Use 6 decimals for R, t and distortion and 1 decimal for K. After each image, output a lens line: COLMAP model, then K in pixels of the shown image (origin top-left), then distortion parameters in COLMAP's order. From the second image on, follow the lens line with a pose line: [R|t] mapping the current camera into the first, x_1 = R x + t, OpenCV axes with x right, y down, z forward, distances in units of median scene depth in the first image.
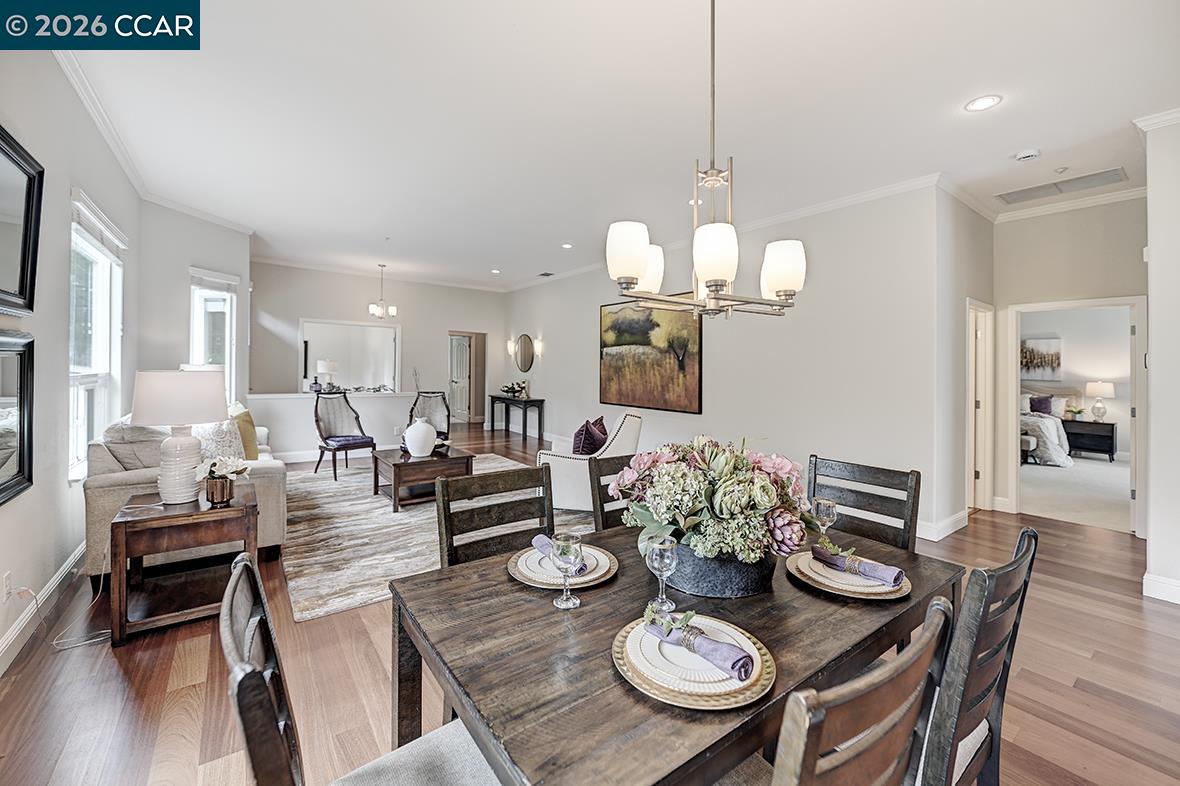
lens RADIAL K [[481.2, 0, 590.1], [0, 481.2, 360.8], [0, 0, 1]] dist [-0.000812, -0.000513]
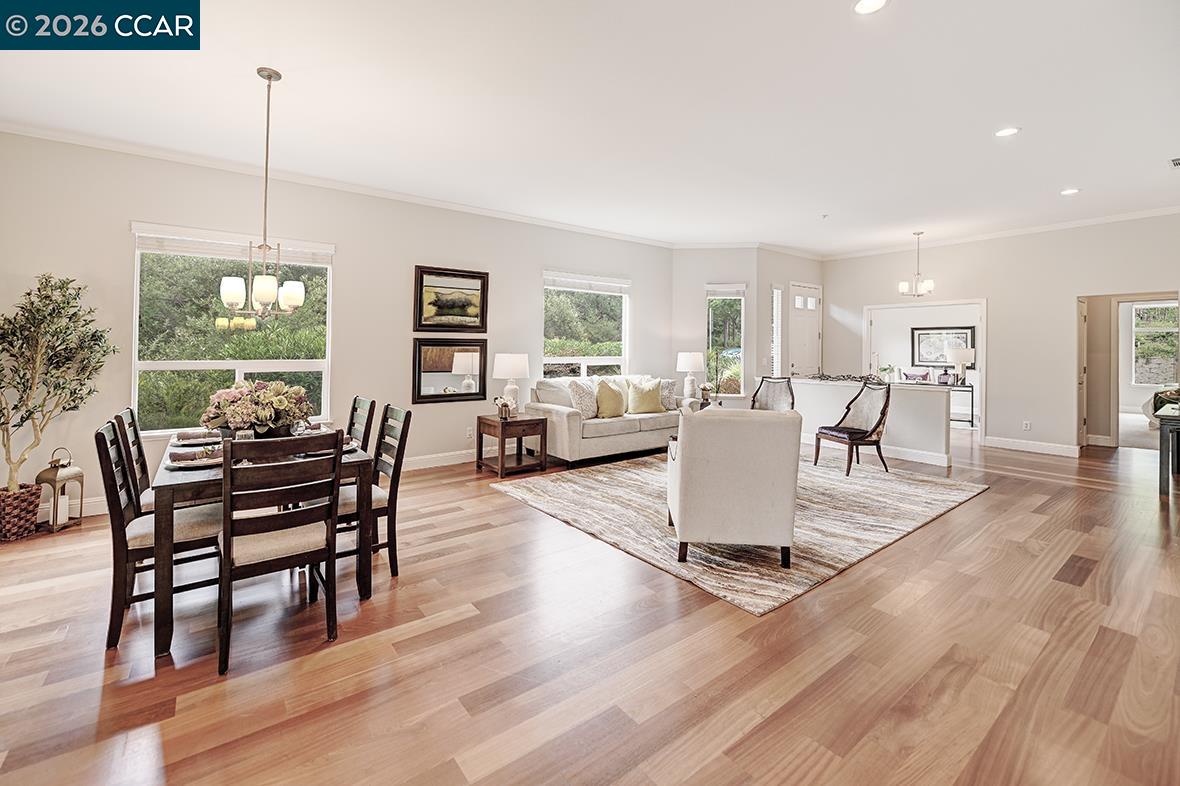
lens RADIAL K [[486.4, 0, 591.9], [0, 486.4, 350.7], [0, 0, 1]] dist [-0.001303, 0.000204]
pose [[0.014724, -0.019148, -0.999708, 0.468596], [0.013313, 0.999732, -0.018953, 0.017967], [0.999803, -0.013031, 0.014975, 0.483243]]
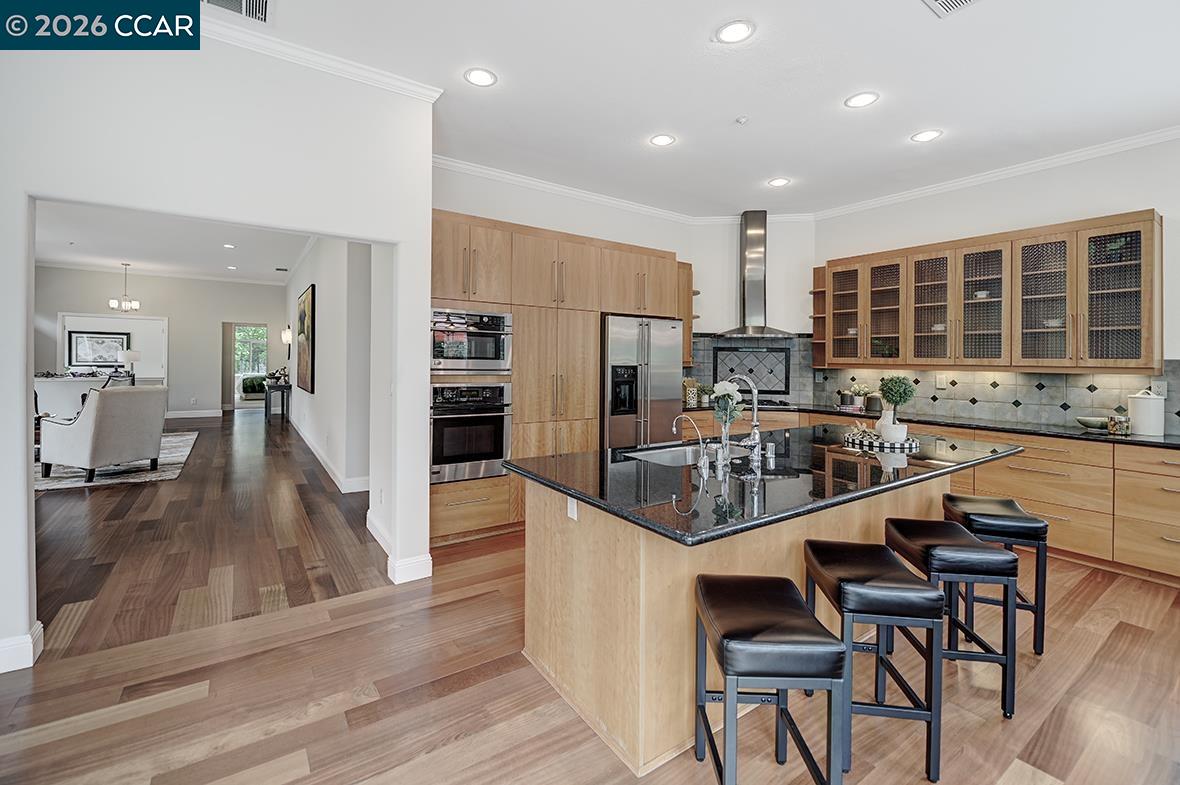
lens RADIAL K [[507.1, 0, 590.5], [0, 507.1, 350.6], [0, 0, 1]] dist [-0.012606, -0.000206]
pose [[0.999684, -0.007701, -0.023928, 0.780893], [0.007667, 0.999969, -0.001522, 0.013491], [0.023939, 0.001338, 0.999713, -0.163460]]
